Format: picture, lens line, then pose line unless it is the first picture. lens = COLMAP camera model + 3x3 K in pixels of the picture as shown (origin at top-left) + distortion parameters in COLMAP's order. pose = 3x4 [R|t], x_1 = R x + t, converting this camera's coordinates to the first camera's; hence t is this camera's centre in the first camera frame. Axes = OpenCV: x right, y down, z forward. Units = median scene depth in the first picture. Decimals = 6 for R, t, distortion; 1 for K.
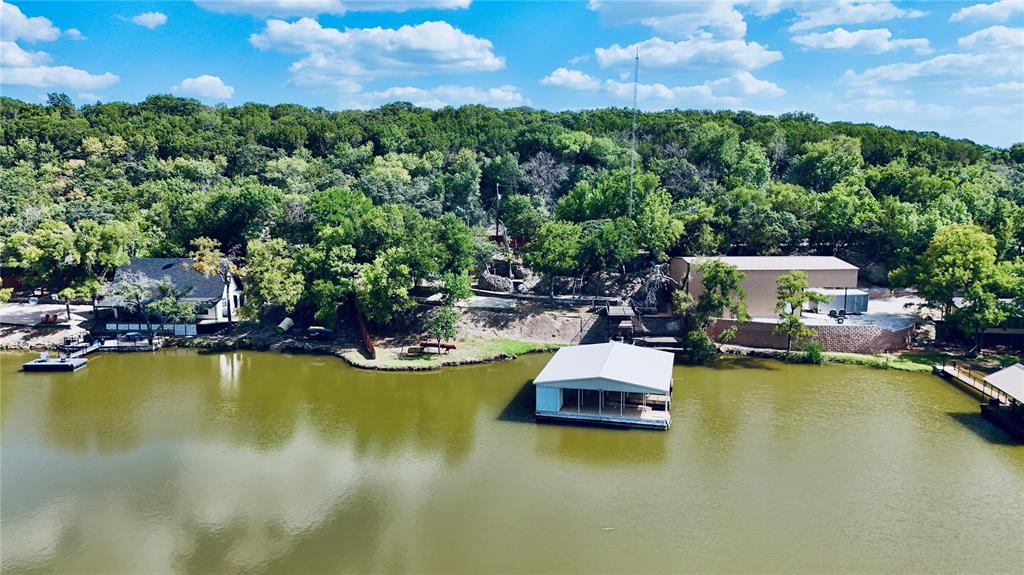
lens RADIAL K [[764.7, 0, 505.3], [0, 764.7, 288.5], [0, 0, 1]] dist [0.032969, -0.028133]
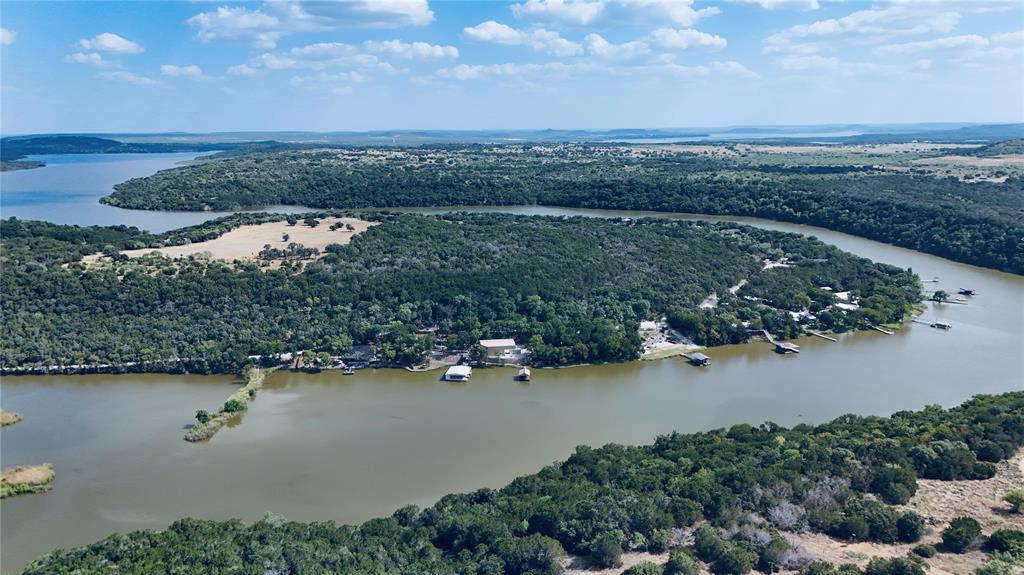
lens RADIAL K [[764.7, 0, 514.4], [0, 764.7, 286.7], [0, 0, 1]] dist [0.032969, -0.028133]
pose [[0.994702, -0.027139, 0.099158, -0.000887], [0.021881, 0.998316, 0.053729, -0.602781], [-0.100449, -0.051275, 0.993620, -3.433174]]
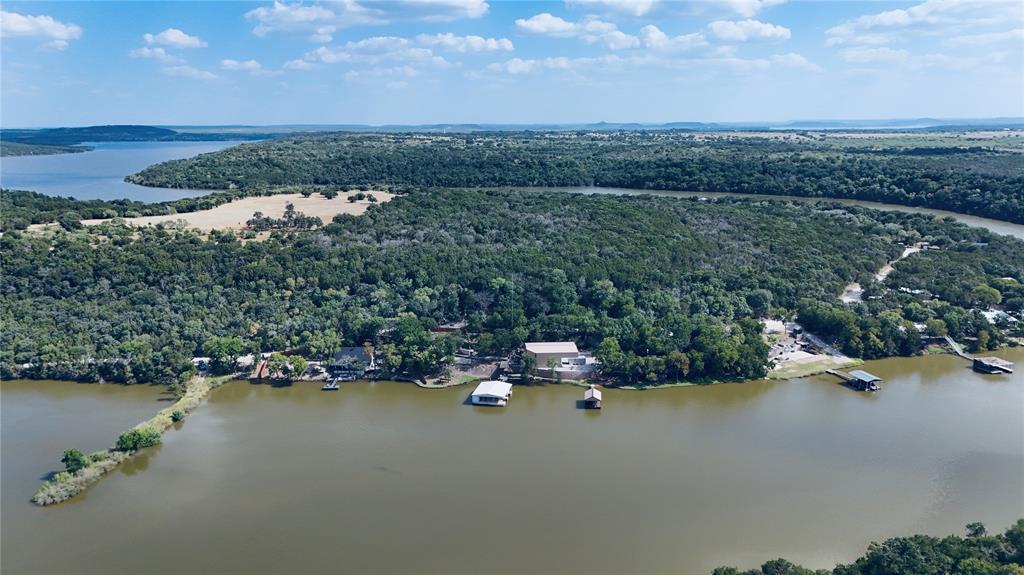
lens RADIAL K [[764.7, 0, 510.2], [0, 764.7, 284.5], [0, 0, 1]] dist [0.032969, -0.028133]
pose [[0.999505, -0.010143, 0.029782, 0.084432], [0.008465, 0.998398, 0.055939, -0.457635], [-0.030301, -0.055659, 0.997990, -2.008313]]
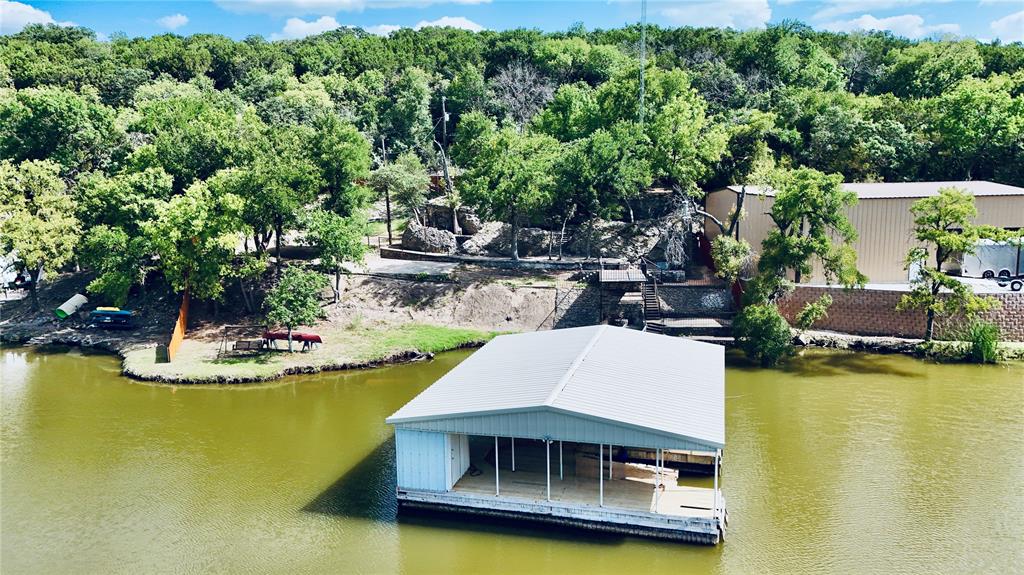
lens RADIAL K [[764.7, 0, 514.5], [0, 764.7, 292.6], [0, 0, 1]] dist [0.032969, -0.028133]
pose [[0.999788, -0.010251, -0.017885, 0.076455], [0.010415, 0.999904, 0.009144, 0.035446], [0.017790, -0.009329, 0.999798, 0.403742]]
